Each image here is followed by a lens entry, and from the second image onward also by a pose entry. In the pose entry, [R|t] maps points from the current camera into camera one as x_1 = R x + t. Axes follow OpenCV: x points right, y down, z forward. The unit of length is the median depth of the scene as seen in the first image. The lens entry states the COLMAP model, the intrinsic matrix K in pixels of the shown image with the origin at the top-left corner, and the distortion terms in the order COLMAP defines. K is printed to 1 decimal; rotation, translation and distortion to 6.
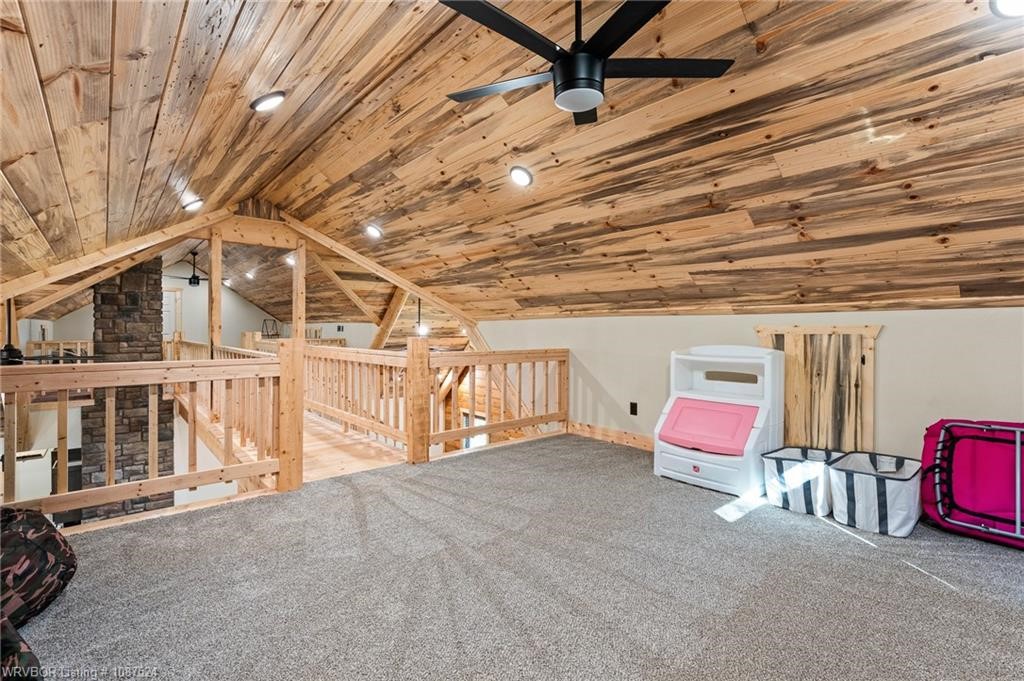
lens RADIAL K [[465.7, 0, 505.6], [0, 465.7, 335.4], [0, 0, 1]] dist [-0.002330, 0.000813]
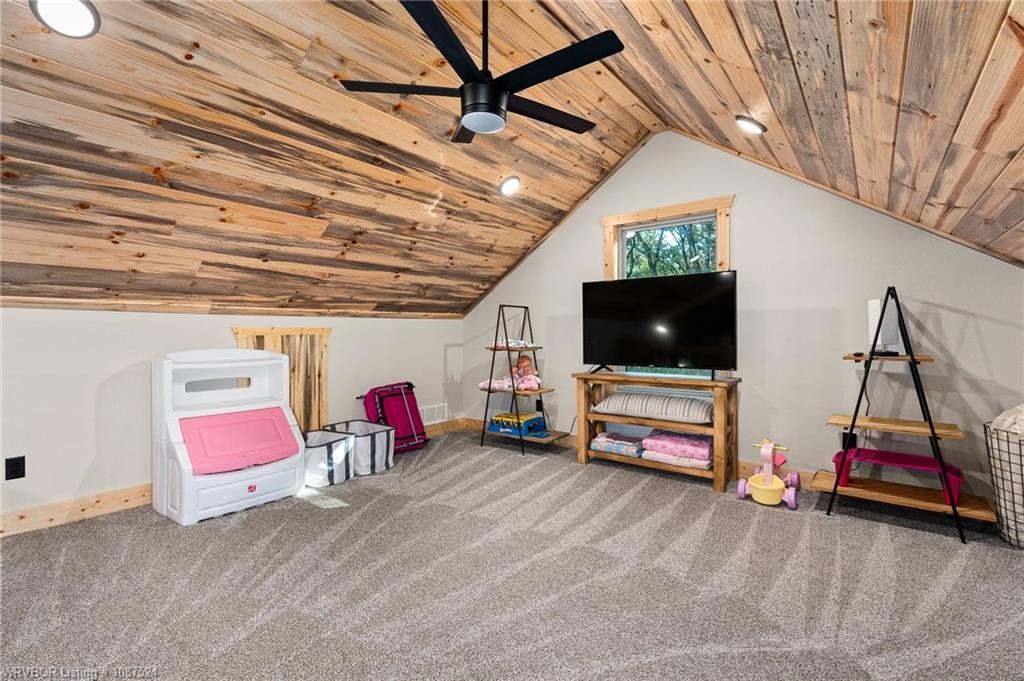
lens RADIAL K [[465.7, 0, 514.4], [0, 465.7, 334.6], [0, 0, 1]] dist [-0.002330, 0.000813]
pose [[-0.189644, -0.009576, 0.981806, -0.584327], [0.010852, 0.999871, 0.011848, -0.012171], [-0.981793, 0.012901, -0.189516, 0.711892]]
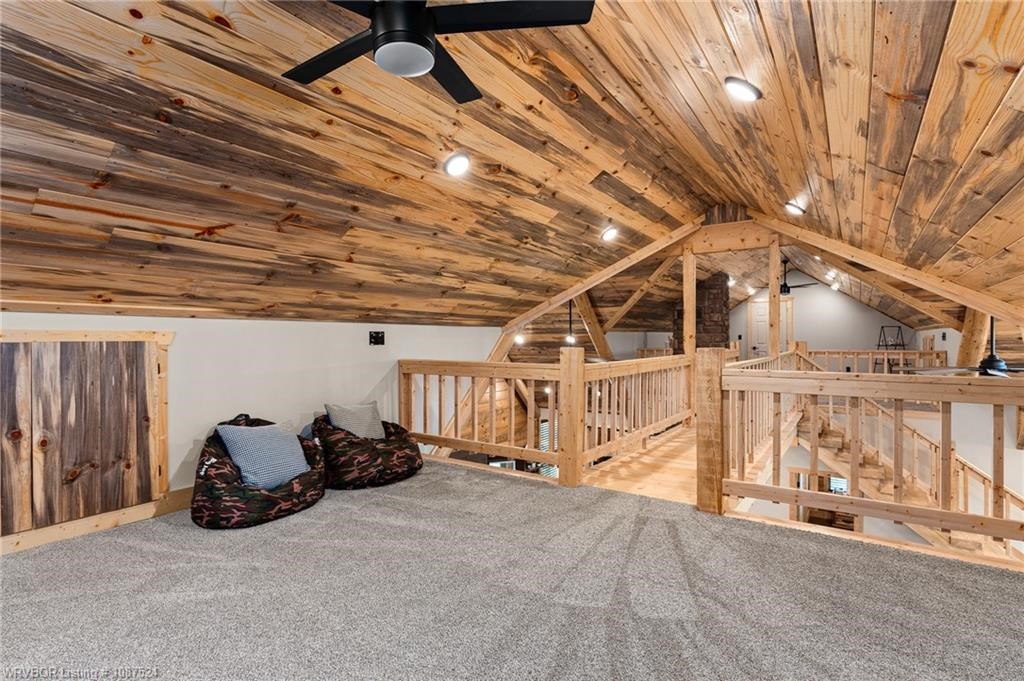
lens RADIAL K [[494.1, 0, 505.4], [0, 494.1, 341.4], [0, 0, 1]] dist [-0.003757, -0.000817]
pose [[0.243851, -0.001184, -0.969812, 0.655797], [-0.007285, 0.999969, -0.003052, -0.002398], [0.969785, 0.007809, 0.243835, 0.599183]]
